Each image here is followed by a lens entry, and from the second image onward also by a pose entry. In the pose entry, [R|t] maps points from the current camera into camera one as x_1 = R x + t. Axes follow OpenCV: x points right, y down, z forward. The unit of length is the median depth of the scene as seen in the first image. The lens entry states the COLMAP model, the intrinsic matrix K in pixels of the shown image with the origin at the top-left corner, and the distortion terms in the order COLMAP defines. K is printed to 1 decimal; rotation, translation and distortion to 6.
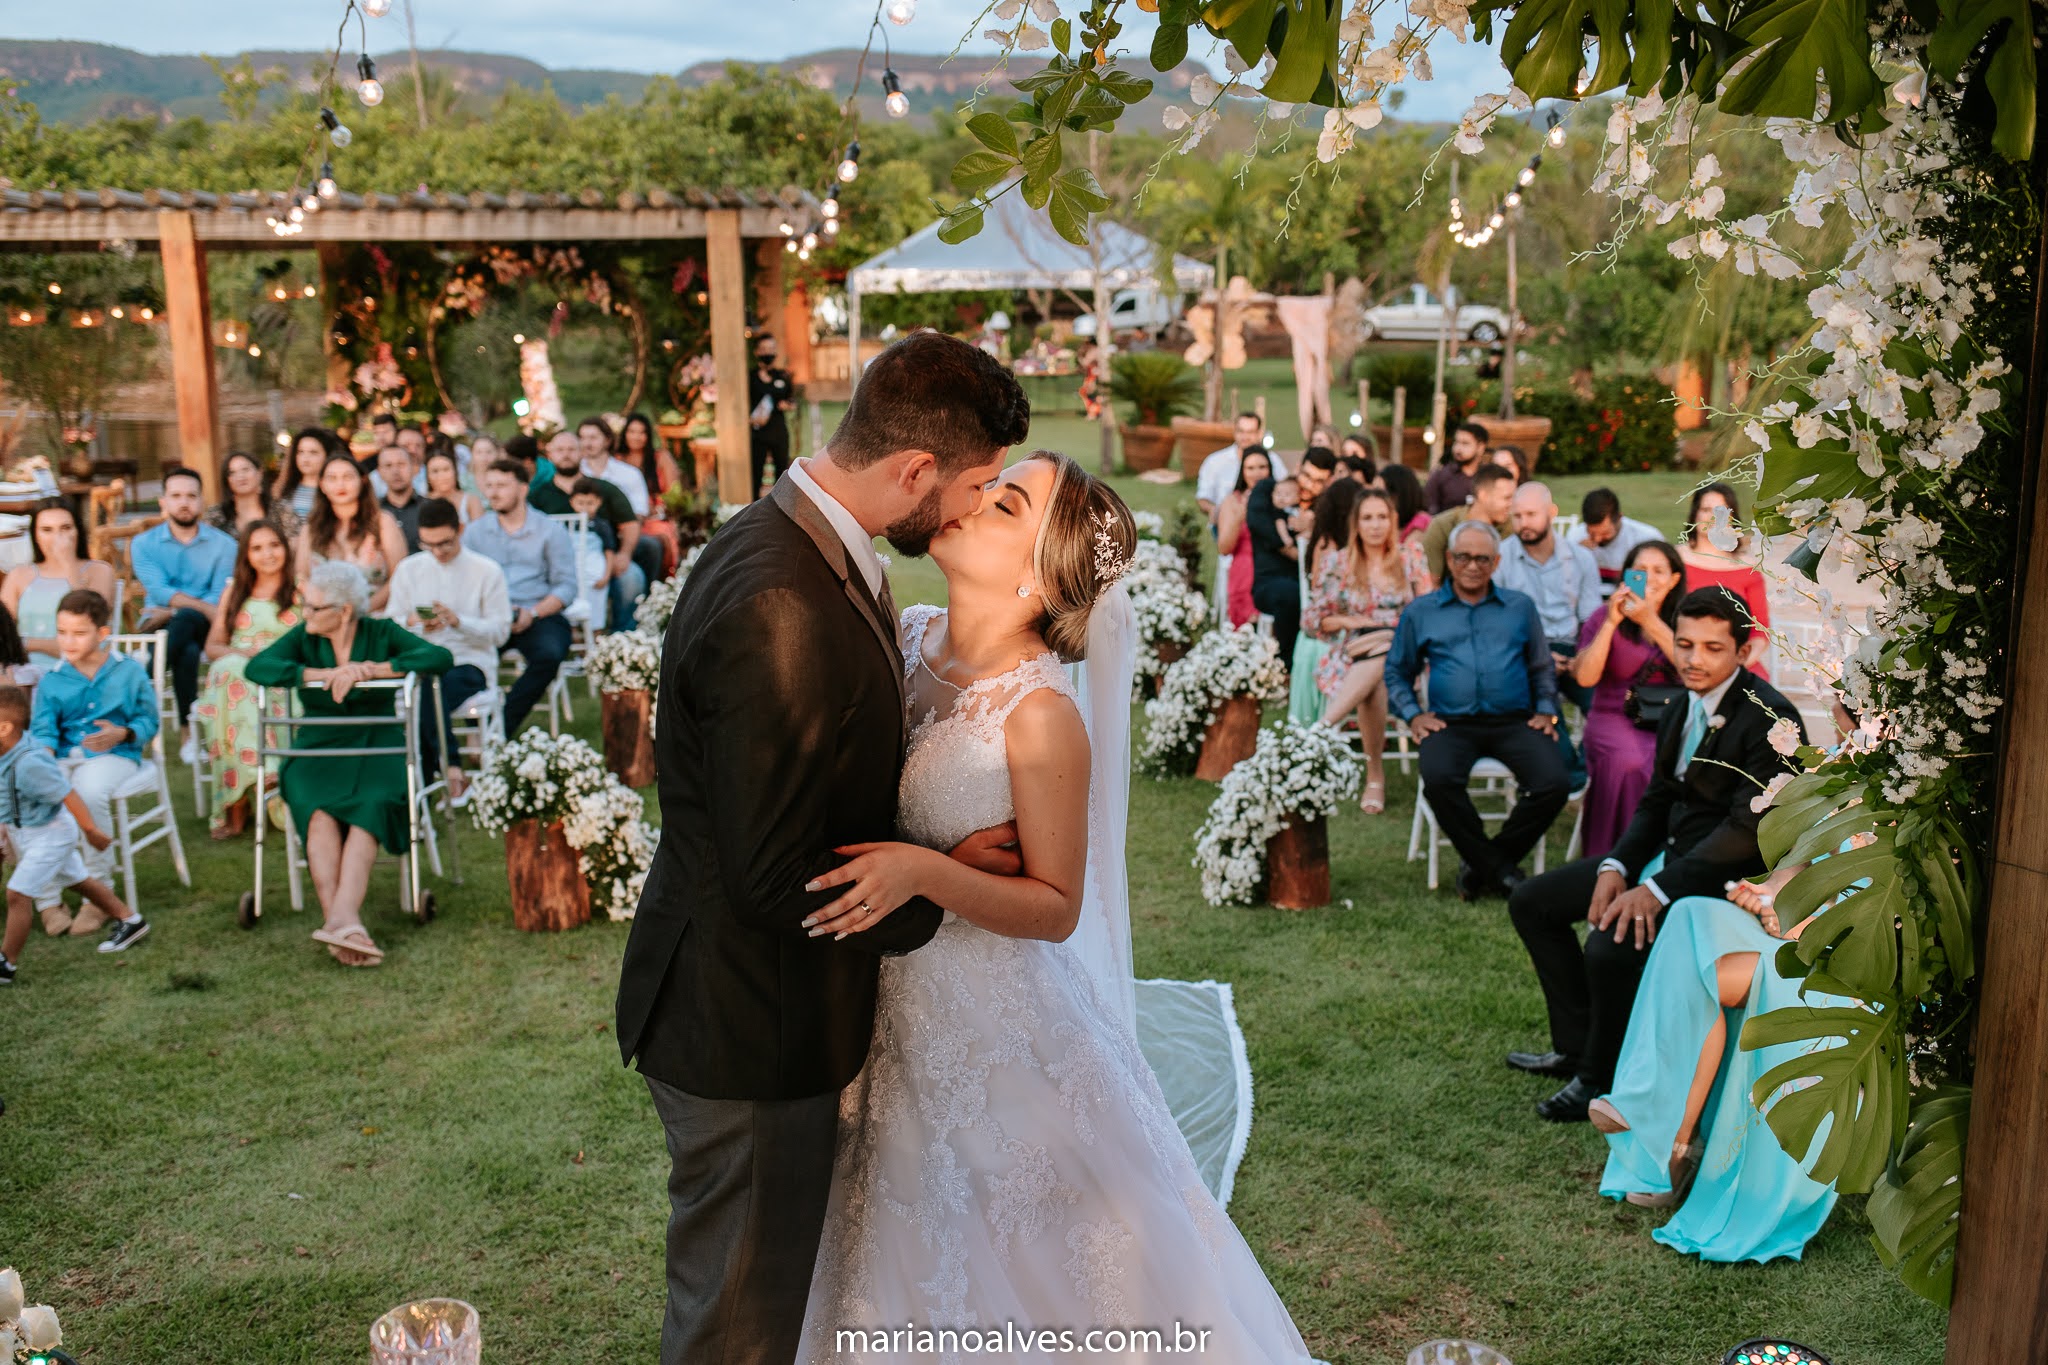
lens RADIAL K [[2039.9, 0, 1024.0], [0, 2039.9, 682.5], [0, 0, 1]] dist [-0.009646, -0.016242]
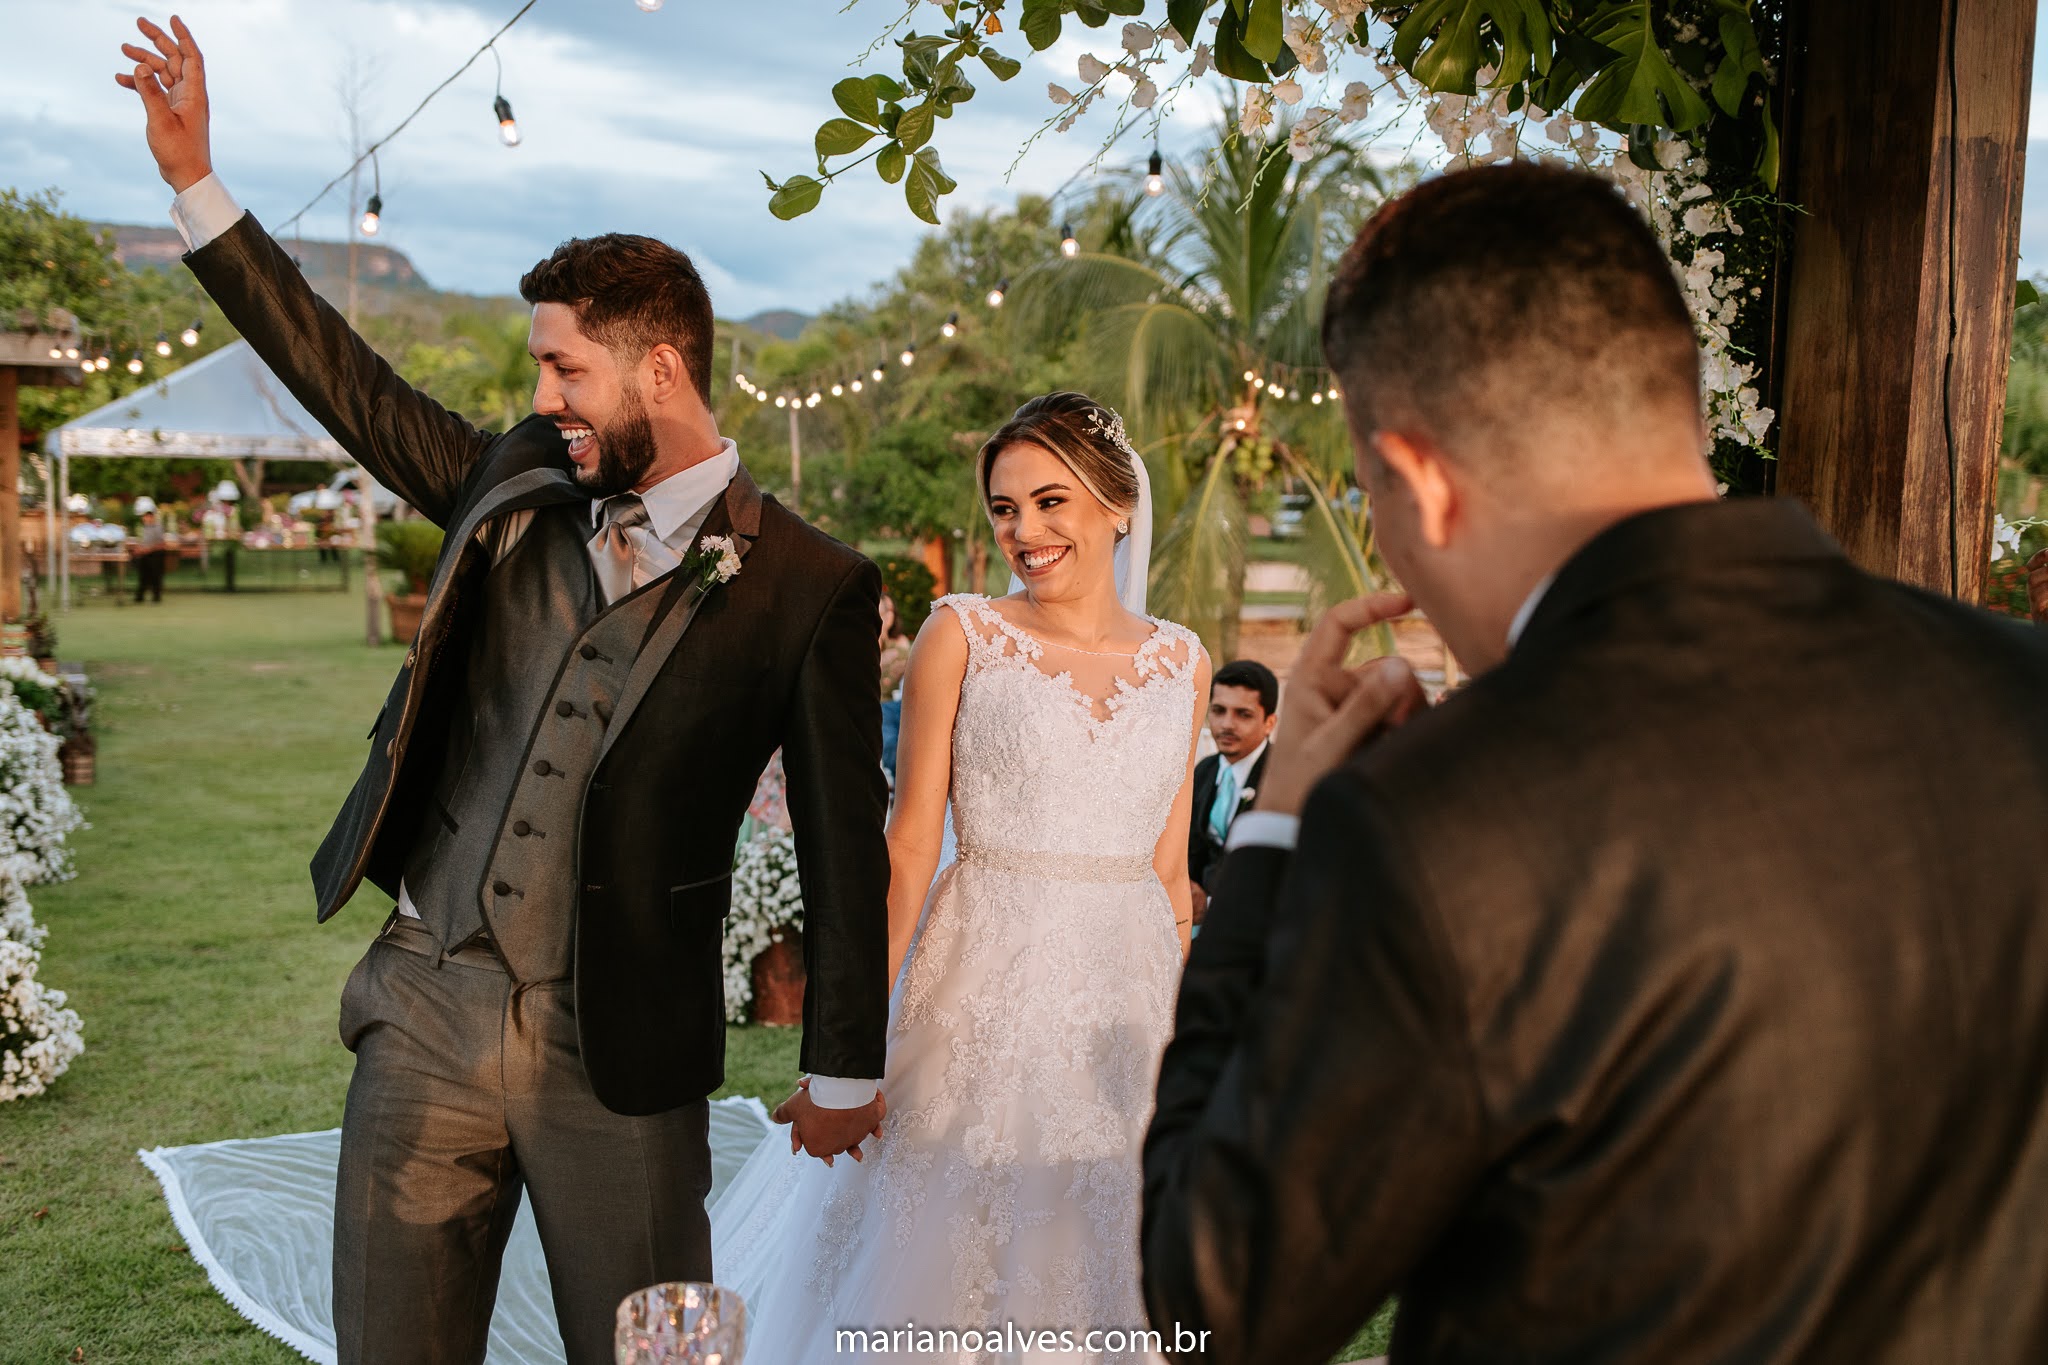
lens RADIAL K [[2015.9, 0, 1093.5], [0, 2015.9, 700.1], [0, 0, 1]] dist [-0.018511, -0.001992]
pose [[0.909126, -0.013397, 0.416306, -0.110534], [0.050997, 0.995543, -0.079329, 0.033619], [-0.413388, 0.093350, 0.905757, 0.044439]]
